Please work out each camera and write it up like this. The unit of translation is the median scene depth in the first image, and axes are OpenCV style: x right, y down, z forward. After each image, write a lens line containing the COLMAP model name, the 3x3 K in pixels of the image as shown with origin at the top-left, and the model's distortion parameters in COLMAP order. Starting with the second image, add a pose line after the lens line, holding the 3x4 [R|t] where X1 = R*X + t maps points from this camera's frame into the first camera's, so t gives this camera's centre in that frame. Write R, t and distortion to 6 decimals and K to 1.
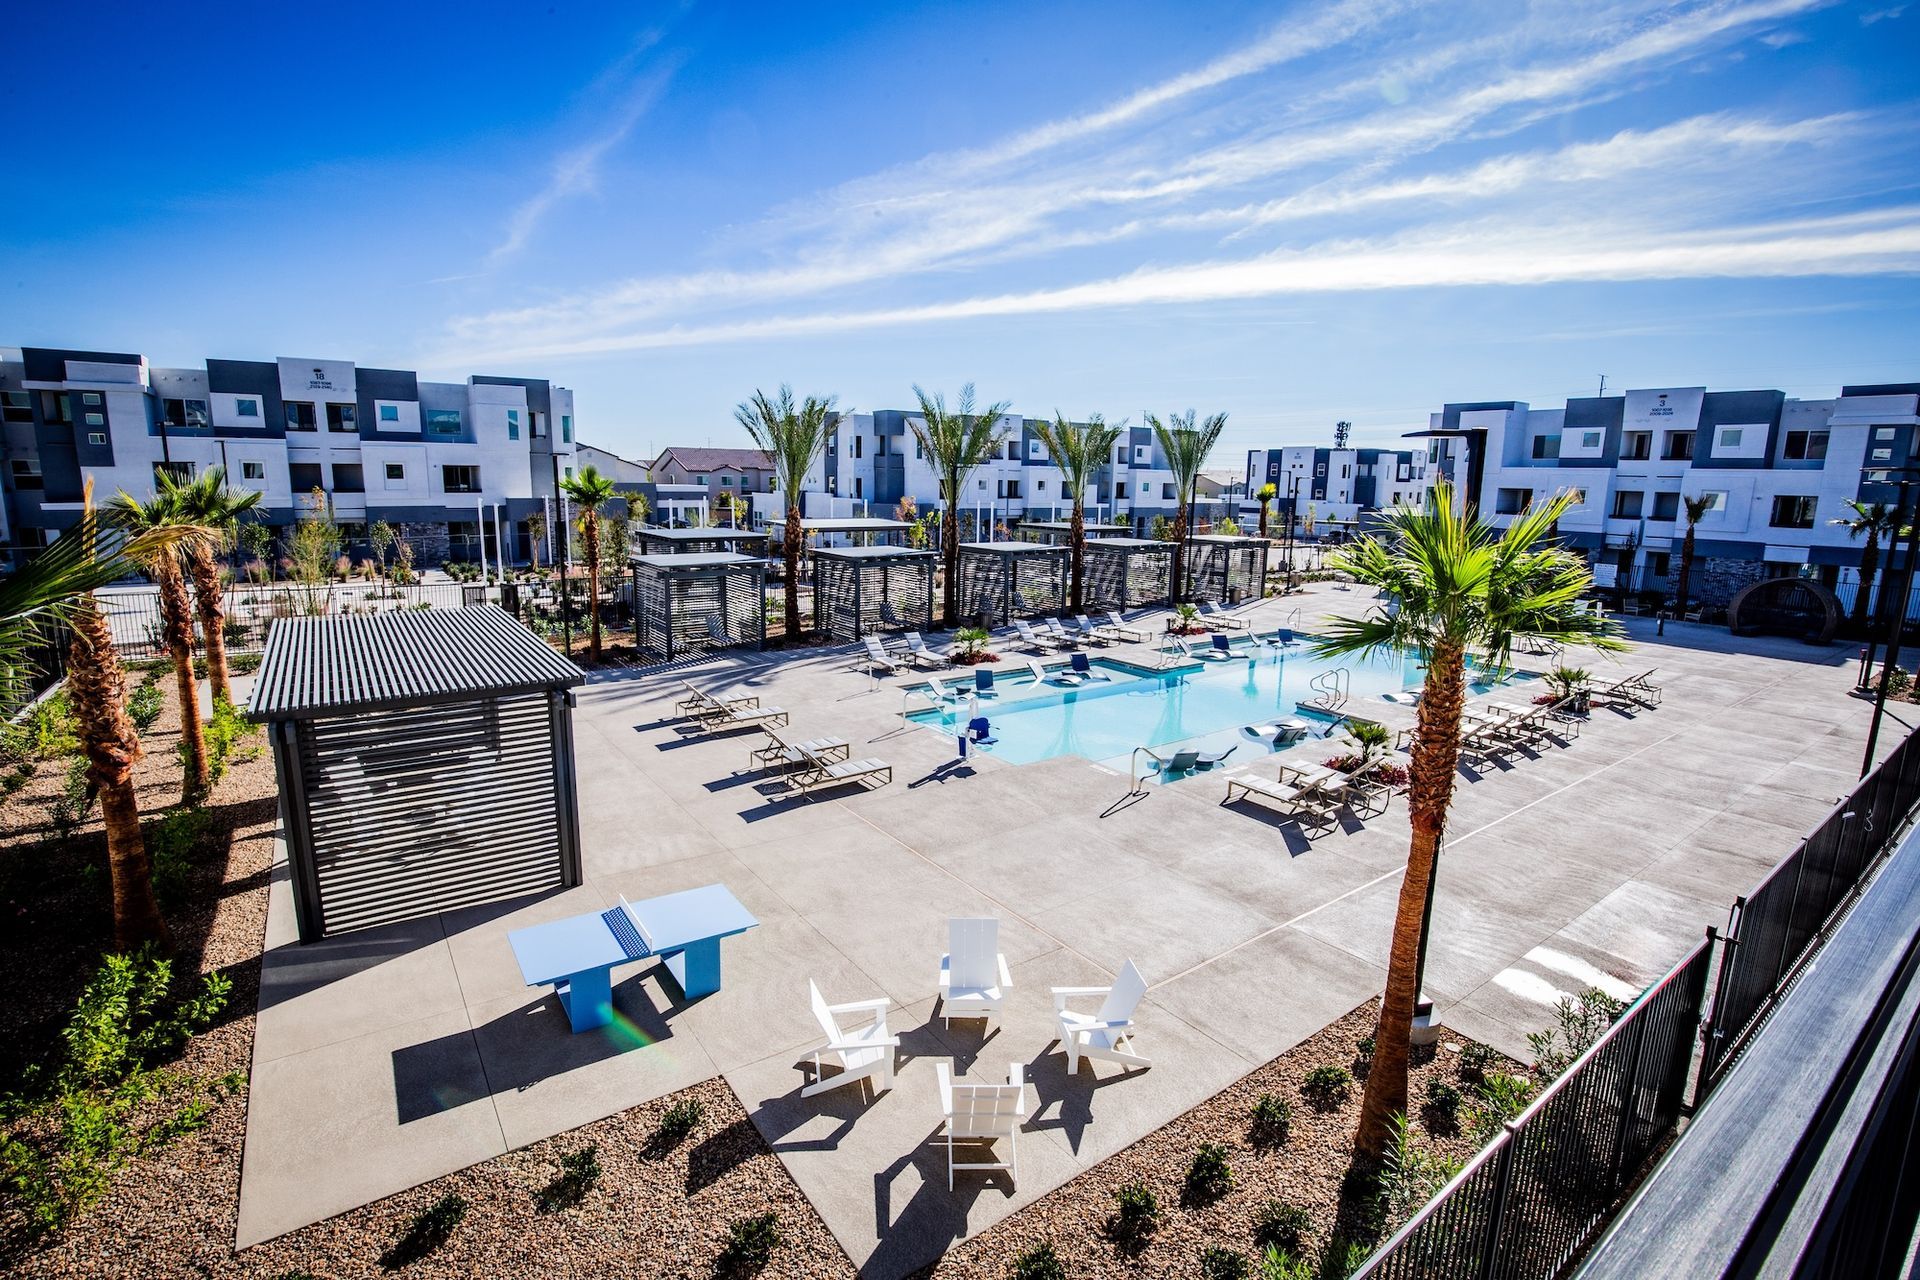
lens RADIAL K [[874.1, 0, 971.5], [0, 874.1, 641.1], [0, 0, 1]] dist [-0.030756, 0.000772]
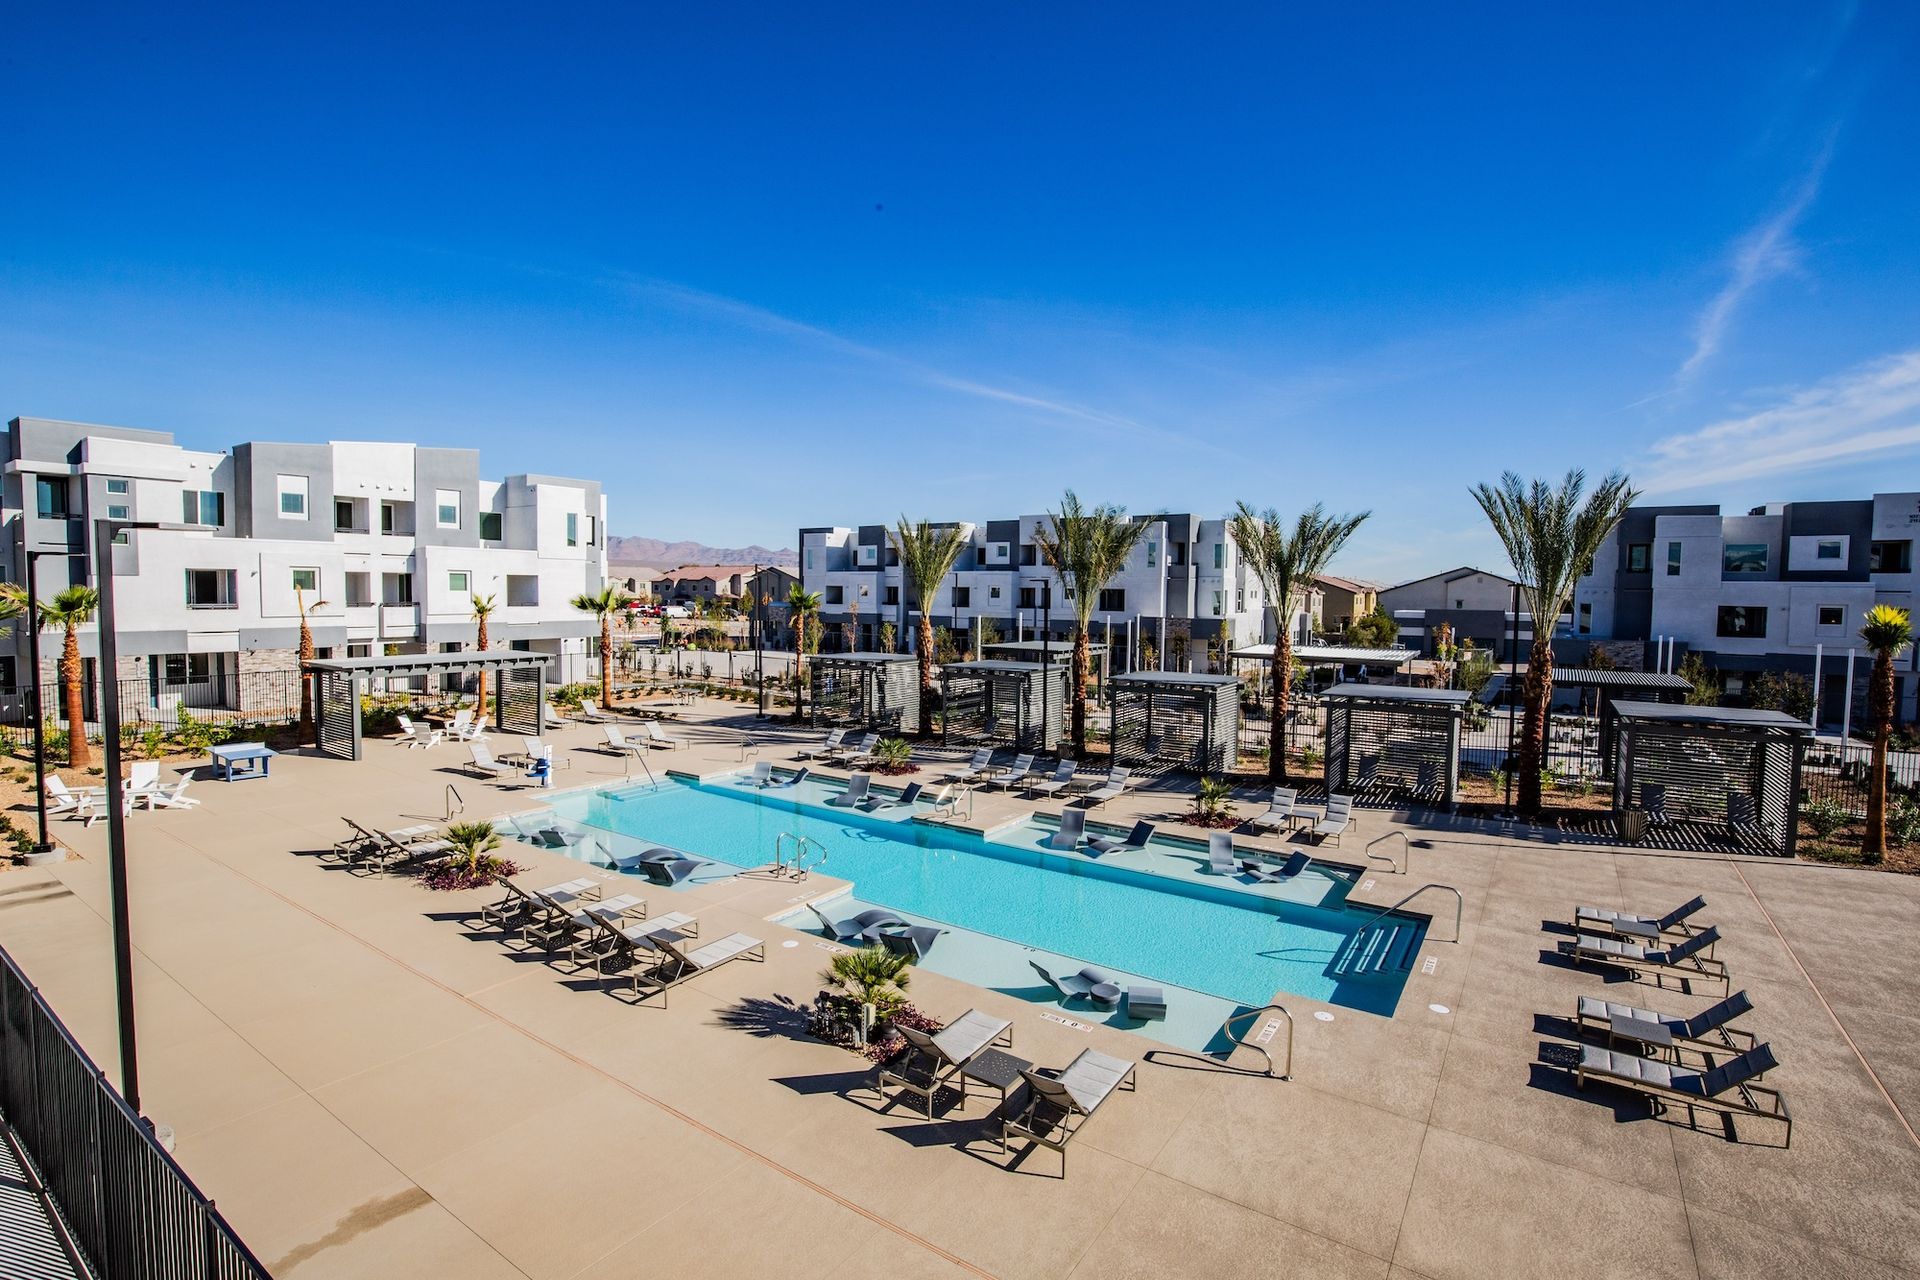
lens RADIAL K [[894.4, 0, 966.0], [0, 894.4, 611.9], [0, 0, 1]] dist [-0.027160, -0.000377]
pose [[0.334886, 0.008737, -0.942218, 1.101814], [-0.181145, 0.981902, -0.055278, -0.128529], [0.924683, 0.189190, 0.330407, 0.795872]]
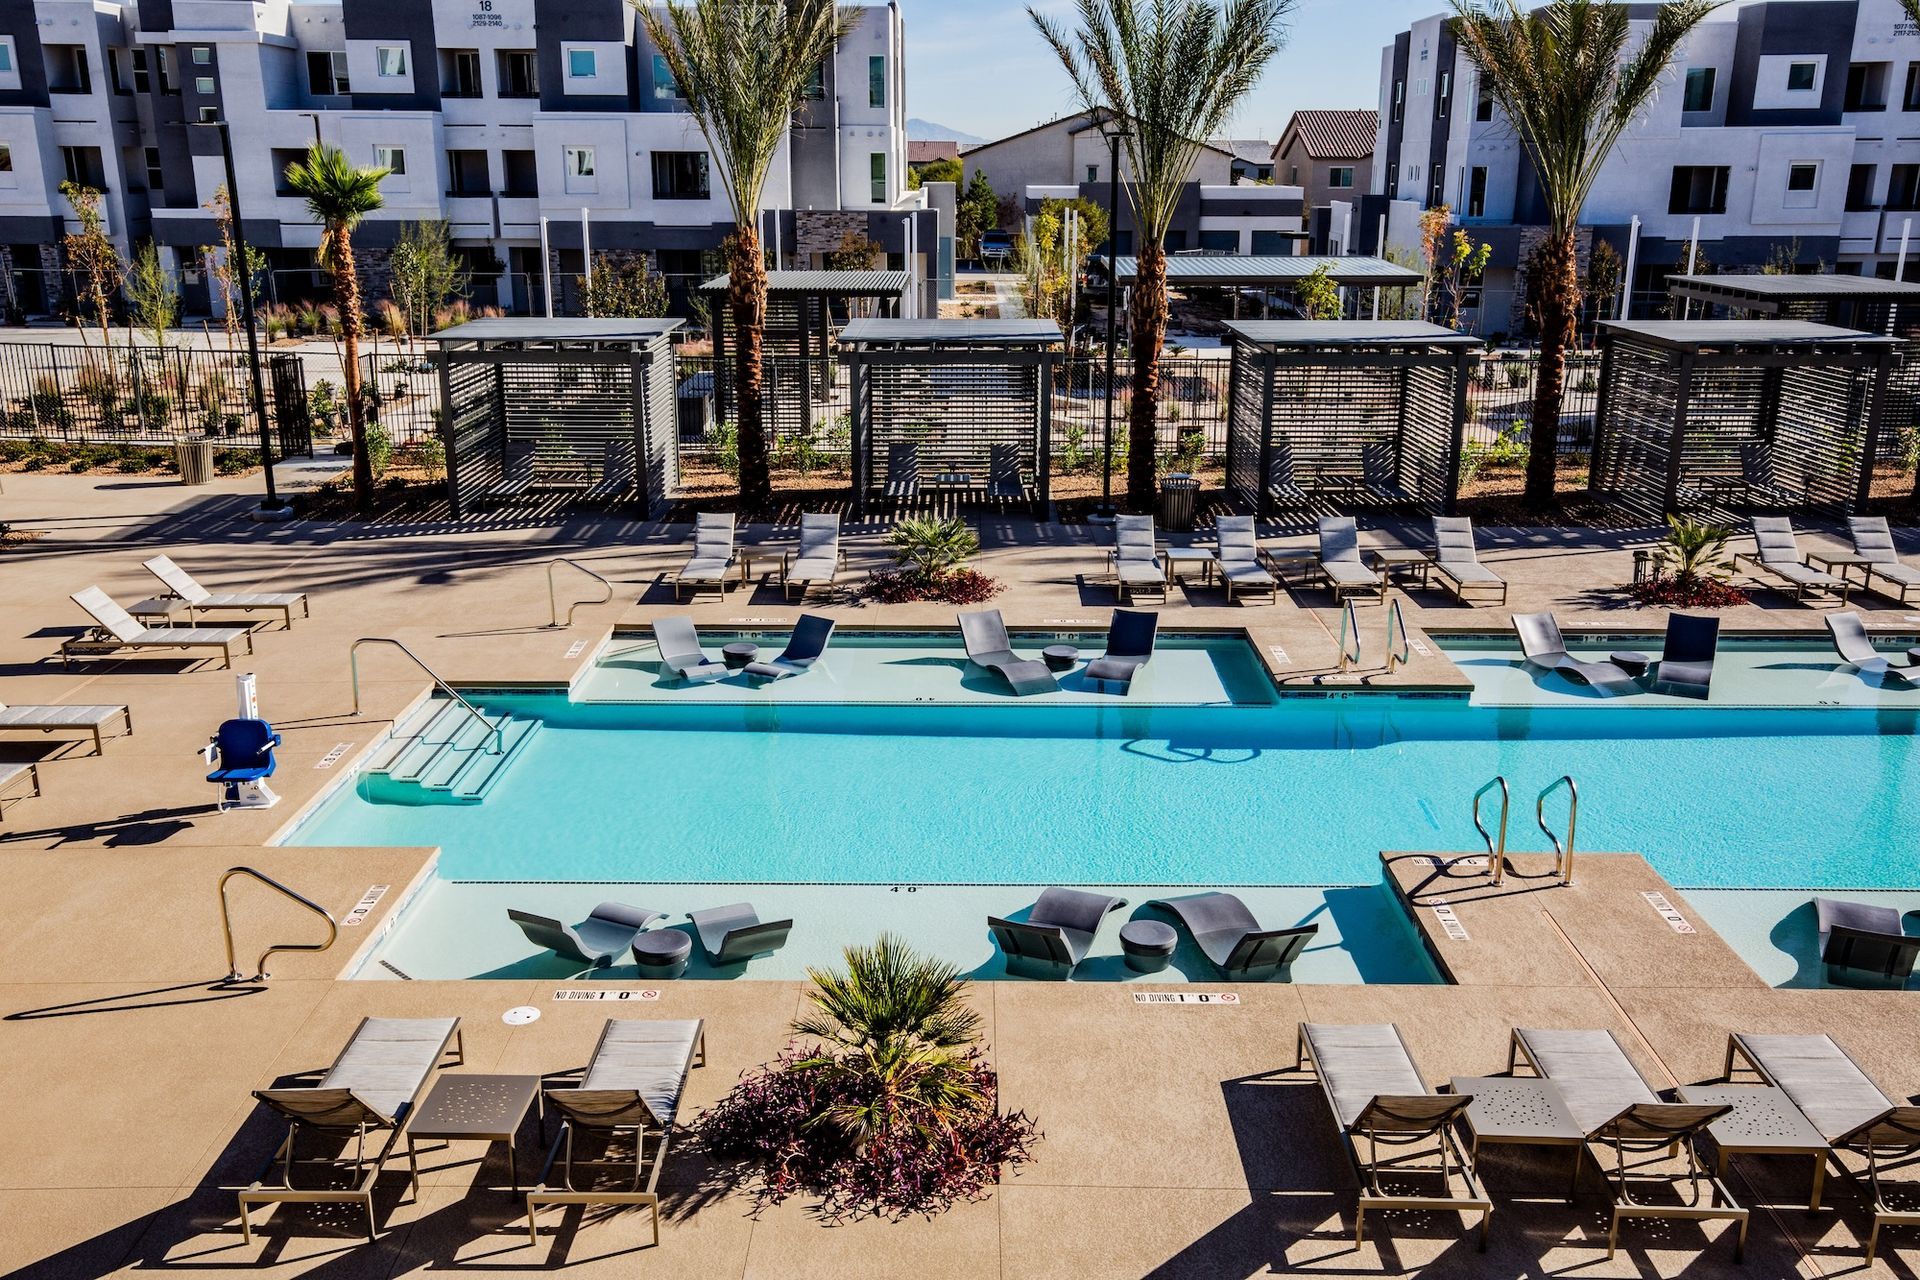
lens RADIAL K [[1618.0, 0, 969.0], [0, 1618.0, 691.9], [0, 0, 1]] dist [0.021917, 0.007897]
pose [[0.802177, 0.169901, -0.572404, 0.549315], [-0.097326, 0.983047, 0.155393, -0.064566], [0.589101, -0.068942, 0.805113, 0.397832]]
